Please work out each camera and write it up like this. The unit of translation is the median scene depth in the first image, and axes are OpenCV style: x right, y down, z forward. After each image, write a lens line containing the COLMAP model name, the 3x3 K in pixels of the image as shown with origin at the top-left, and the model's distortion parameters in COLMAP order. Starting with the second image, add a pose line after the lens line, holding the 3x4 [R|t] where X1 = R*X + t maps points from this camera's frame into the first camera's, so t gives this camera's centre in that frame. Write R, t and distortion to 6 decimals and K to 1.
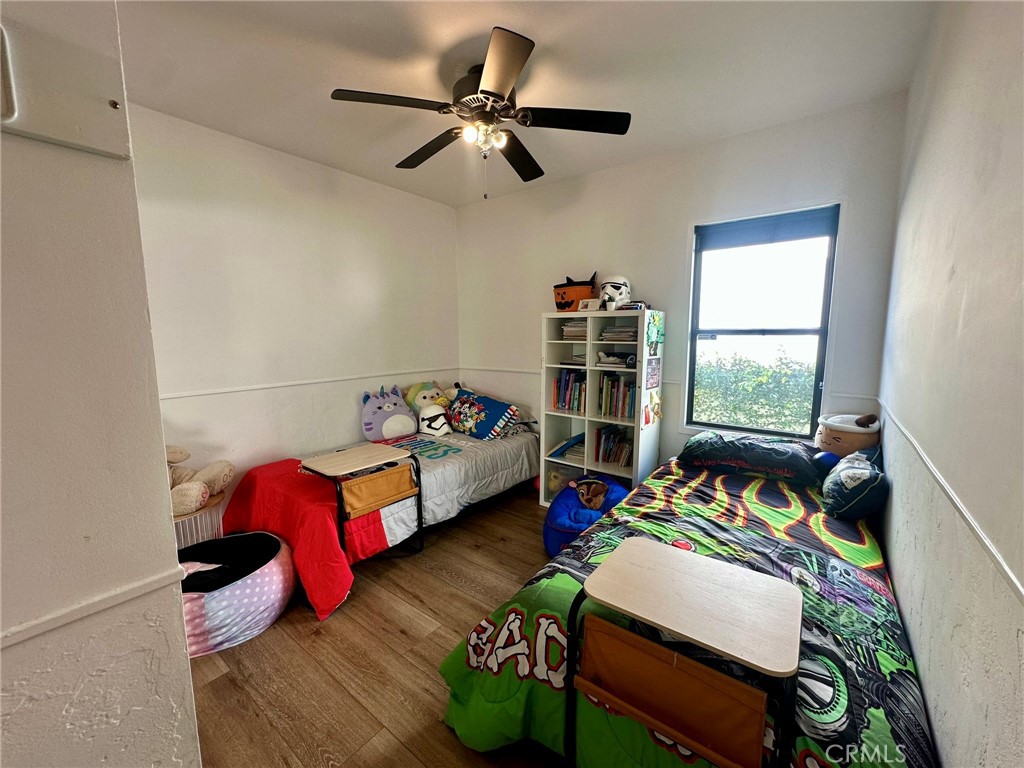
lens RADIAL K [[404.8, 0, 512.0], [0, 404.8, 384.0], [0, 0, 1]] dist [0.000090, 0.000054]
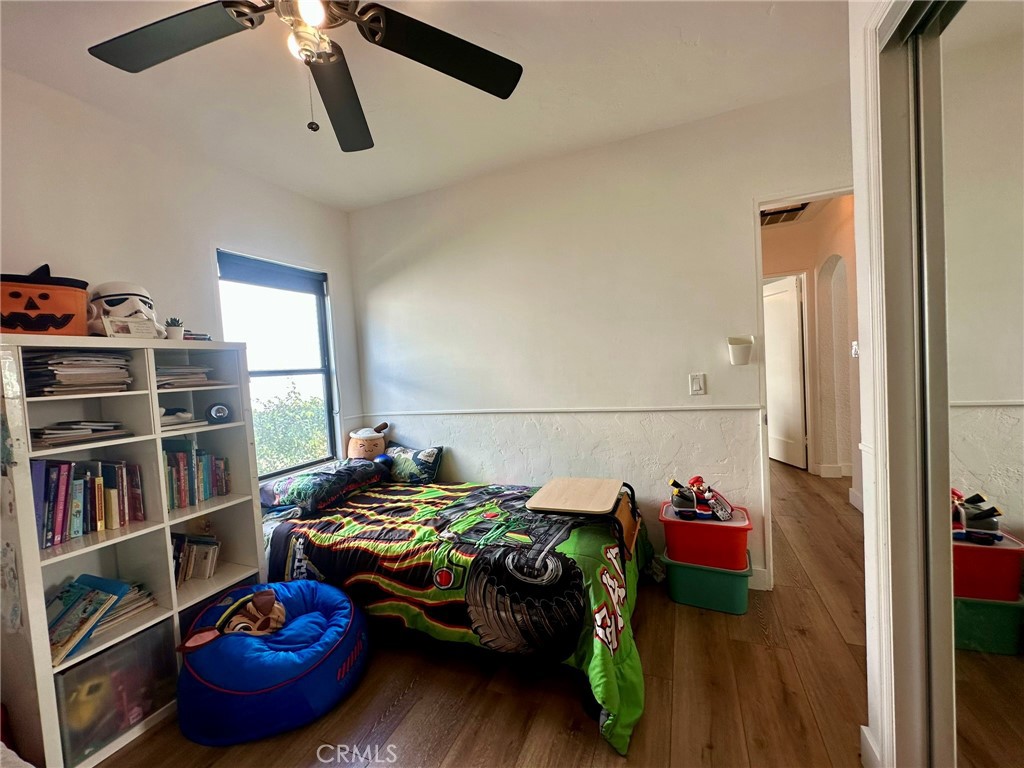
lens RADIAL K [[407.4, 0, 512.0], [0, 407.4, 384.0], [0, 0, 1]] dist [-0.001212, -0.000368]
pose [[-0.256799, -0.023360, 0.966182, -0.663506], [0.179264, 0.981209, 0.071369, -0.085294], [-0.949694, 0.191530, -0.247786, 0.871512]]
